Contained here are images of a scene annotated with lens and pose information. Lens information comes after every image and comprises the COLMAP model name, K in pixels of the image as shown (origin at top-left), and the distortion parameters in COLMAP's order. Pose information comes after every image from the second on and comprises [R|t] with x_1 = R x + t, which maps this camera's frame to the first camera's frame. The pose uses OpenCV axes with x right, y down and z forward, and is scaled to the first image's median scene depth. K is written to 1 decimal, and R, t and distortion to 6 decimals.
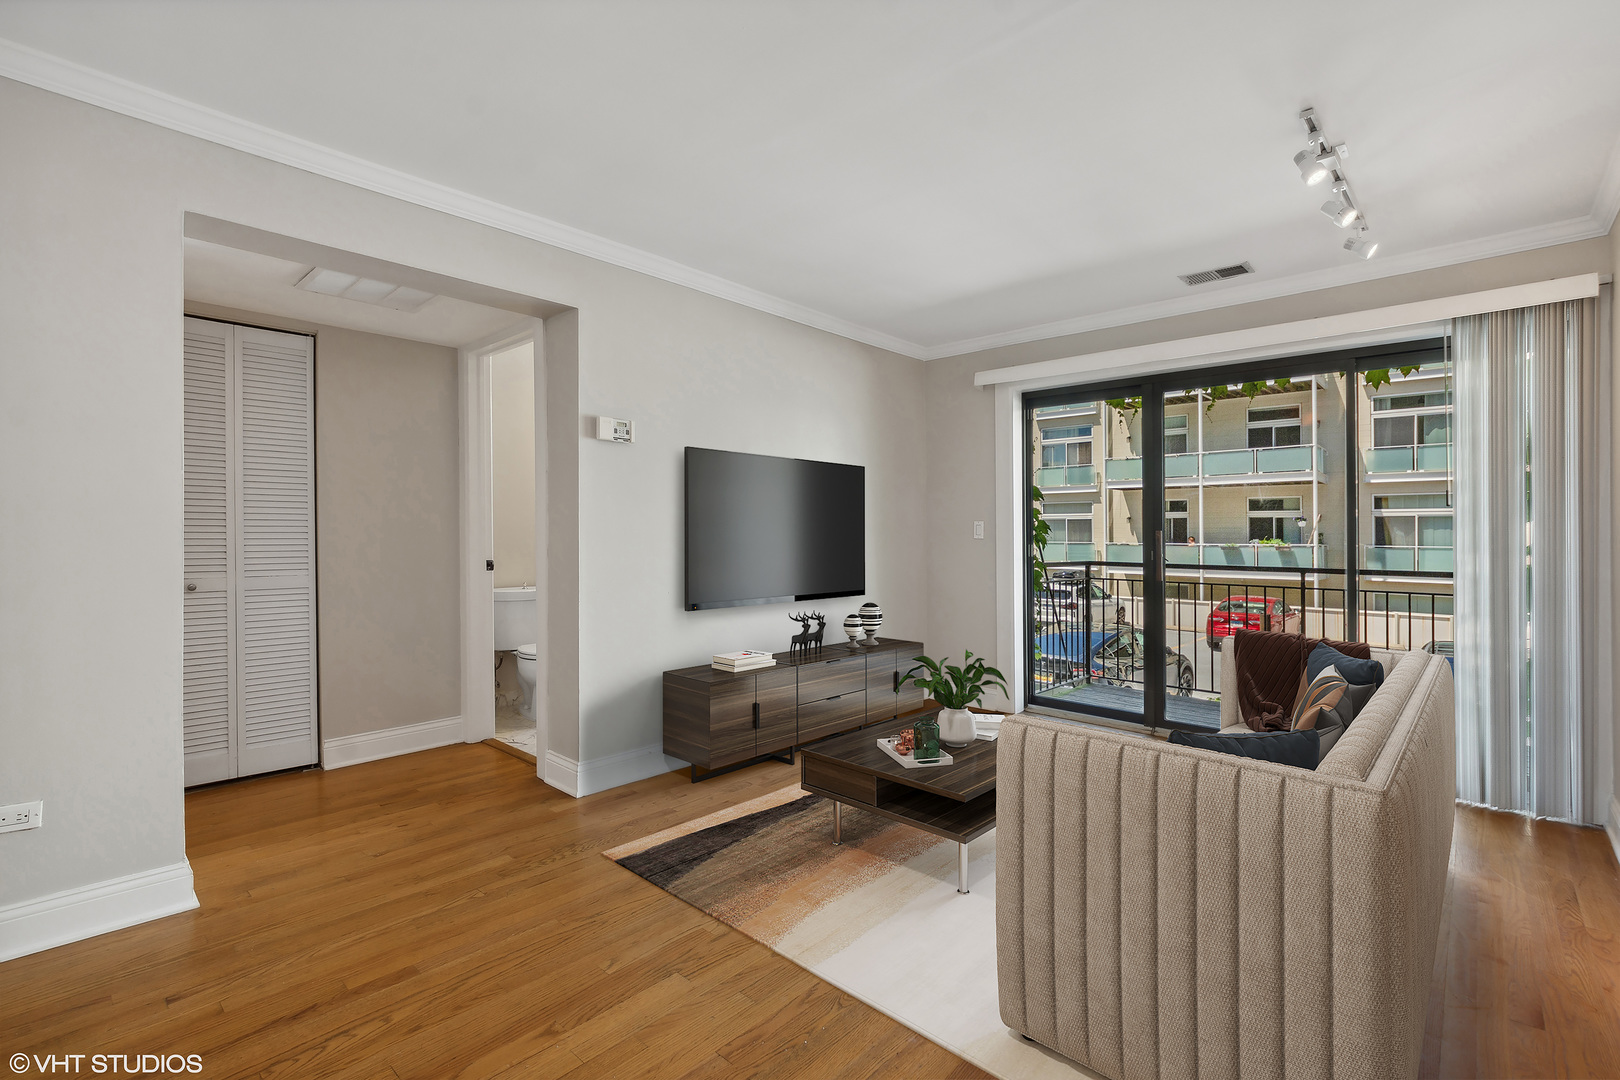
lens RADIAL K [[719.1, 0, 826.2], [0, 719.1, 526.5], [0, 0, 1]] dist [-0.001321, 0.000921]
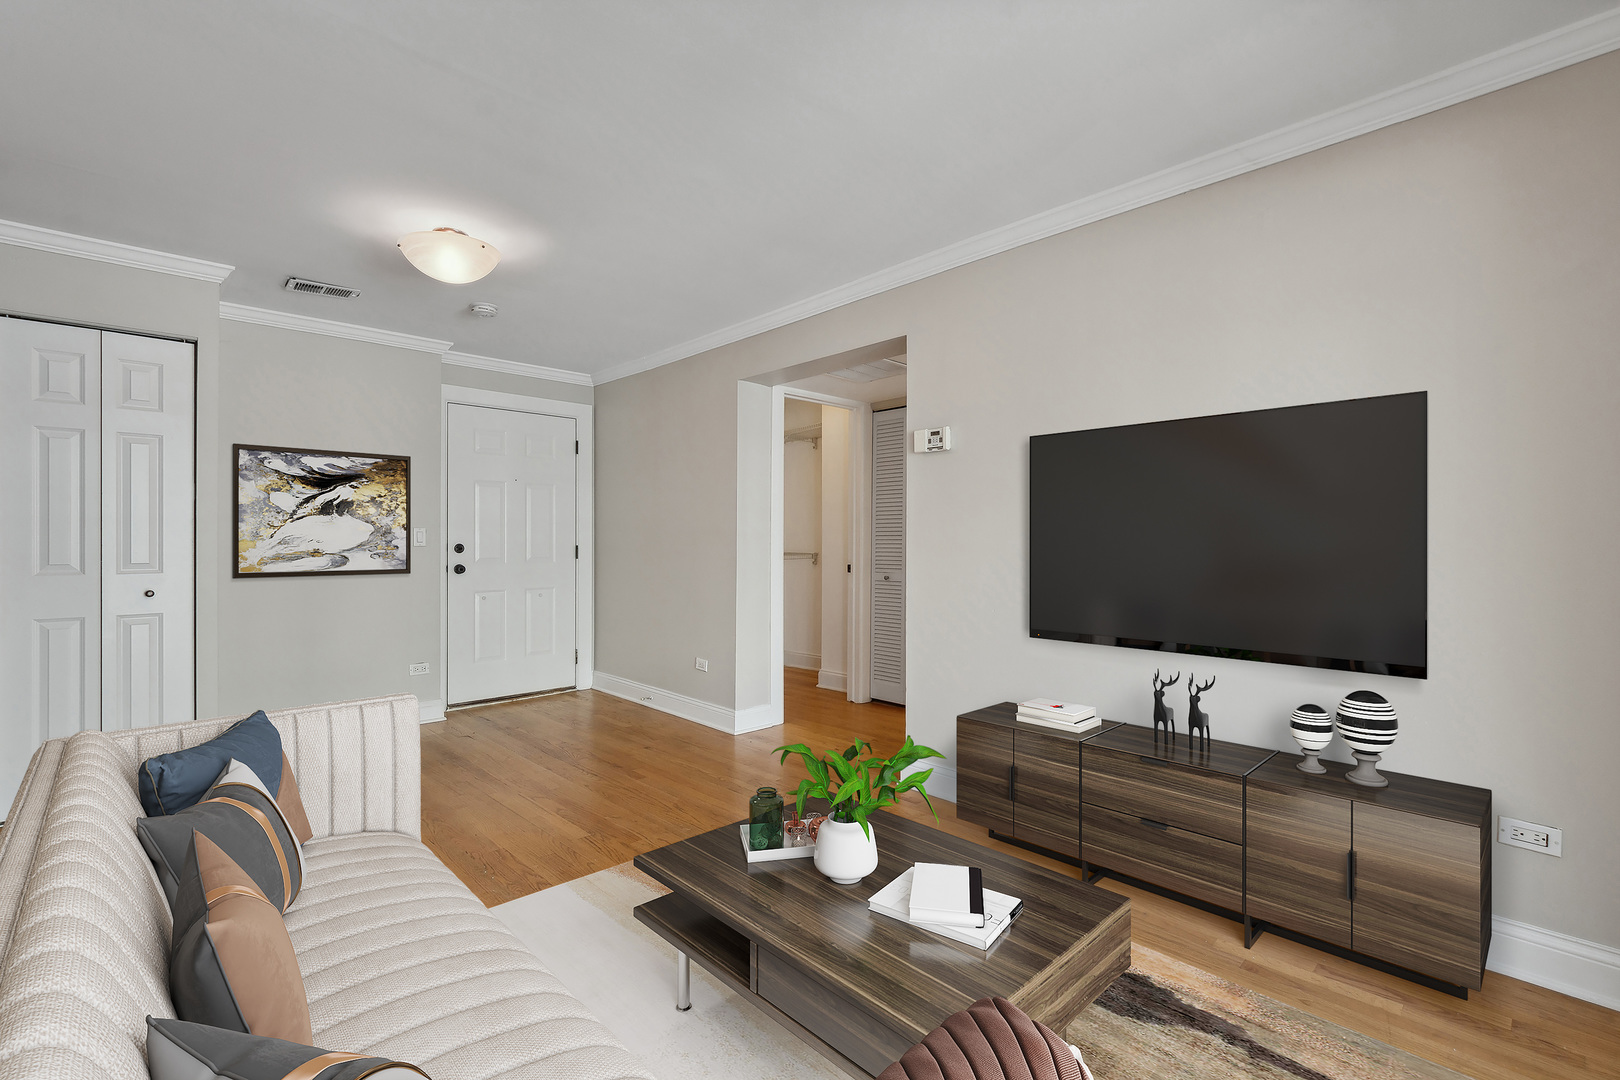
lens RADIAL K [[719.1, 0, 794.5], [0, 719.1, 541.1], [0, 0, 1]] dist [-0.001321, 0.000921]
pose [[-0.075746, -0.014889, -0.997016, 0.679696], [0.001778, 0.999885, -0.015067, 0.020403], [0.997126, -0.002914, -0.075711, 0.833396]]
